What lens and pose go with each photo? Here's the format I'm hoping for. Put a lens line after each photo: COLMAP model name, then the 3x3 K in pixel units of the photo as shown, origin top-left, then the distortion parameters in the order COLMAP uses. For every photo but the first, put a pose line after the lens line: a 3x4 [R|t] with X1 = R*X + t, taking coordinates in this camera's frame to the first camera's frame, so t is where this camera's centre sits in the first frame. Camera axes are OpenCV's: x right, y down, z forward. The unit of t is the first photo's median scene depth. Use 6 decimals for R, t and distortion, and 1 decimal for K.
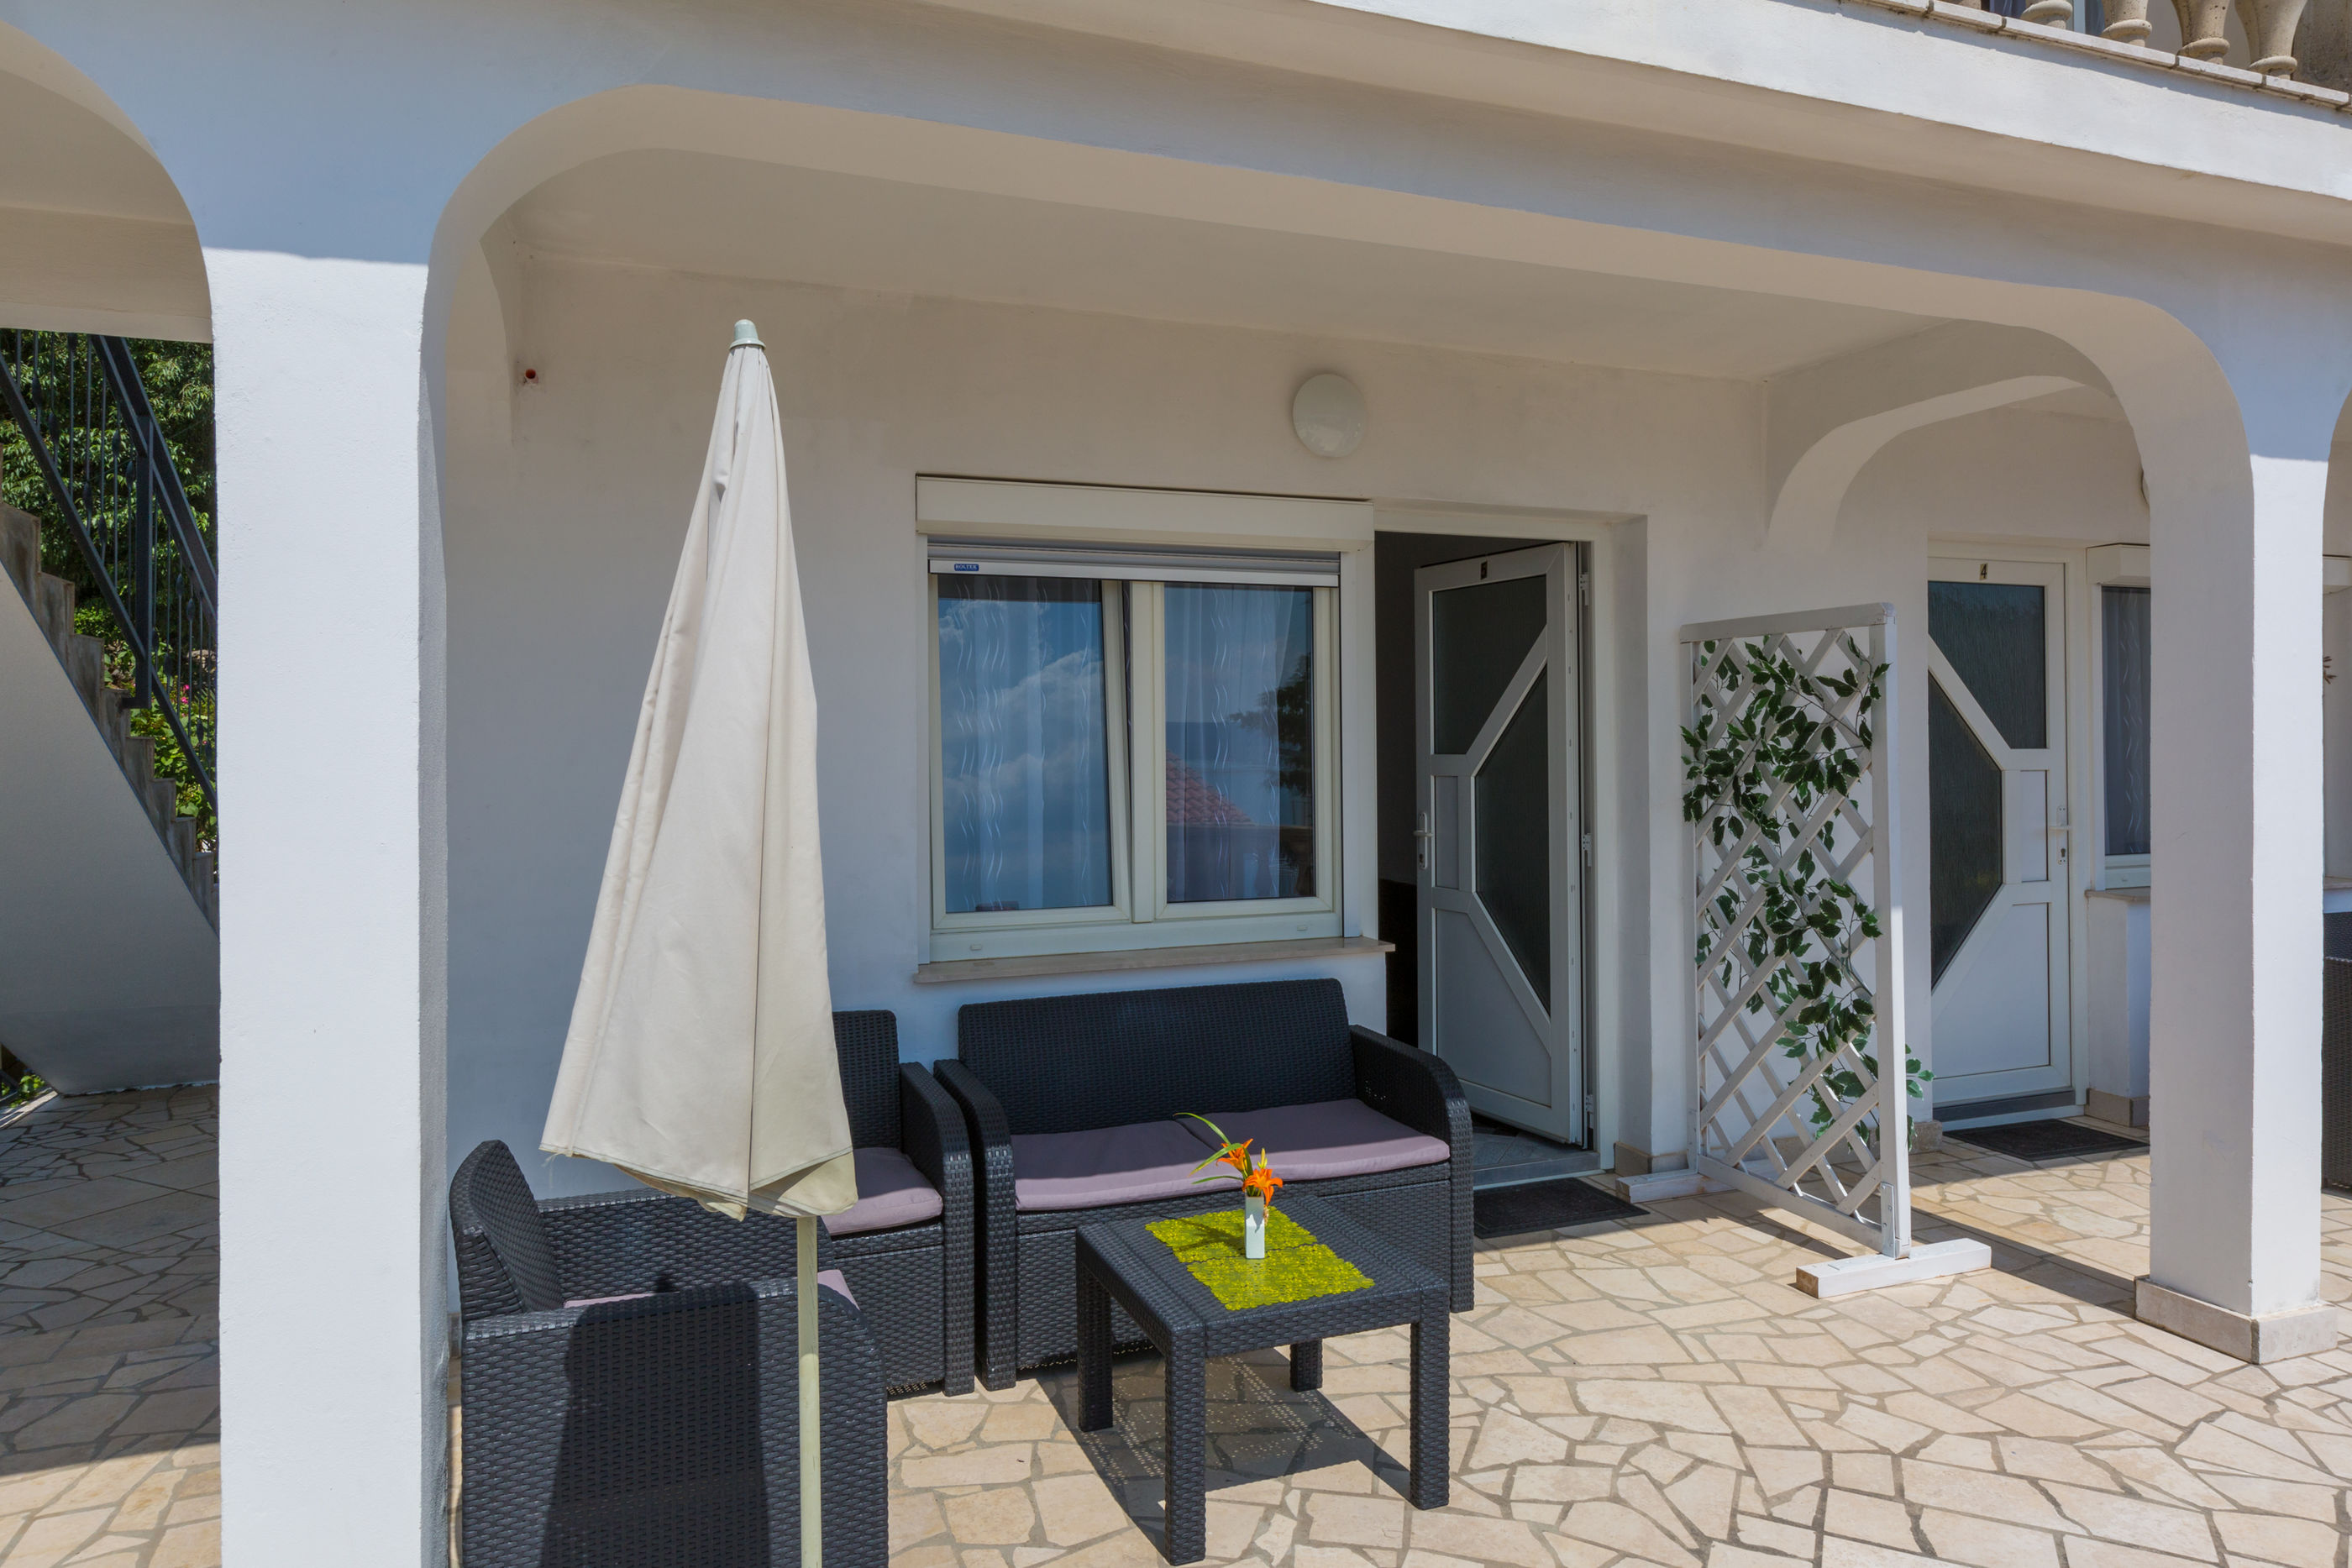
lens RADIAL K [[1505.4, 0, 1178.5], [0, 1505.4, 709.9], [0, 0, 1]] dist [-0.005763, -0.000569]
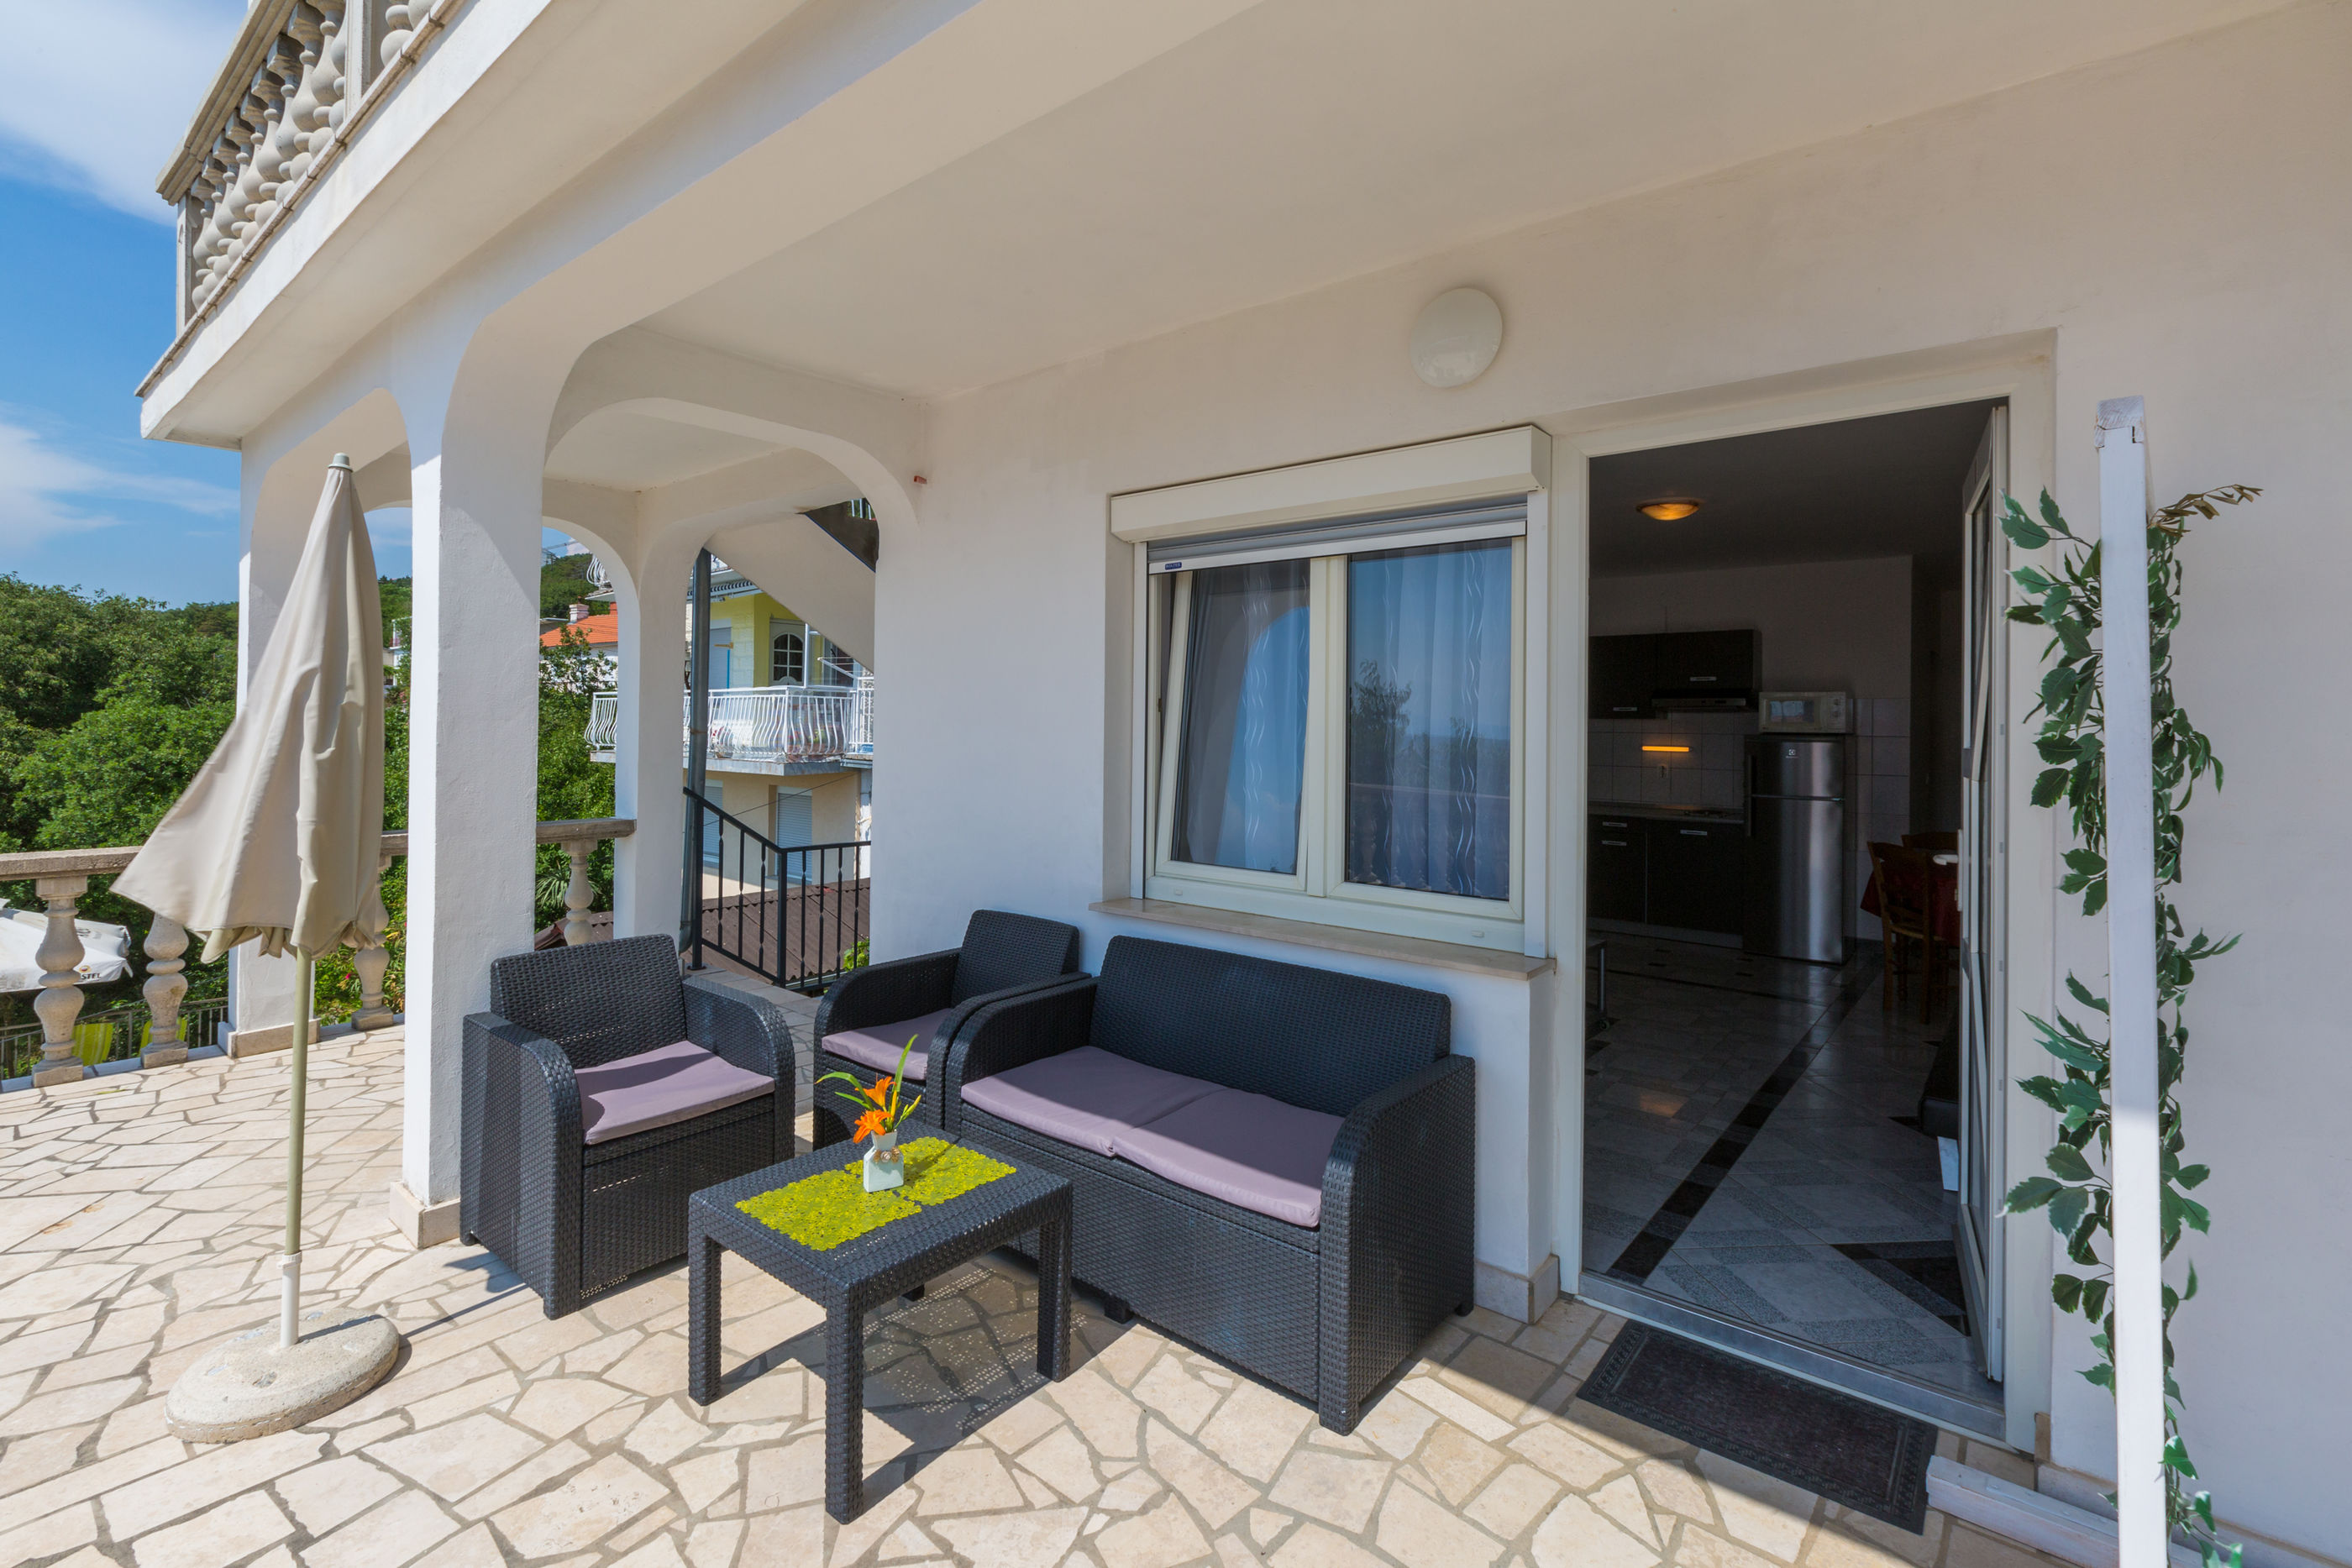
lens RADIAL K [[1080.5, 0, 1160.0], [0, 1080.5, 713.4], [0, 0, 1]] dist [0.001837, -0.000512]
pose [[0.475834, 0.001617, -0.879534, 0.605246], [-0.006949, 0.999974, -0.001921, 0.022566], [0.879508, 0.007026, 0.475833, 0.604425]]
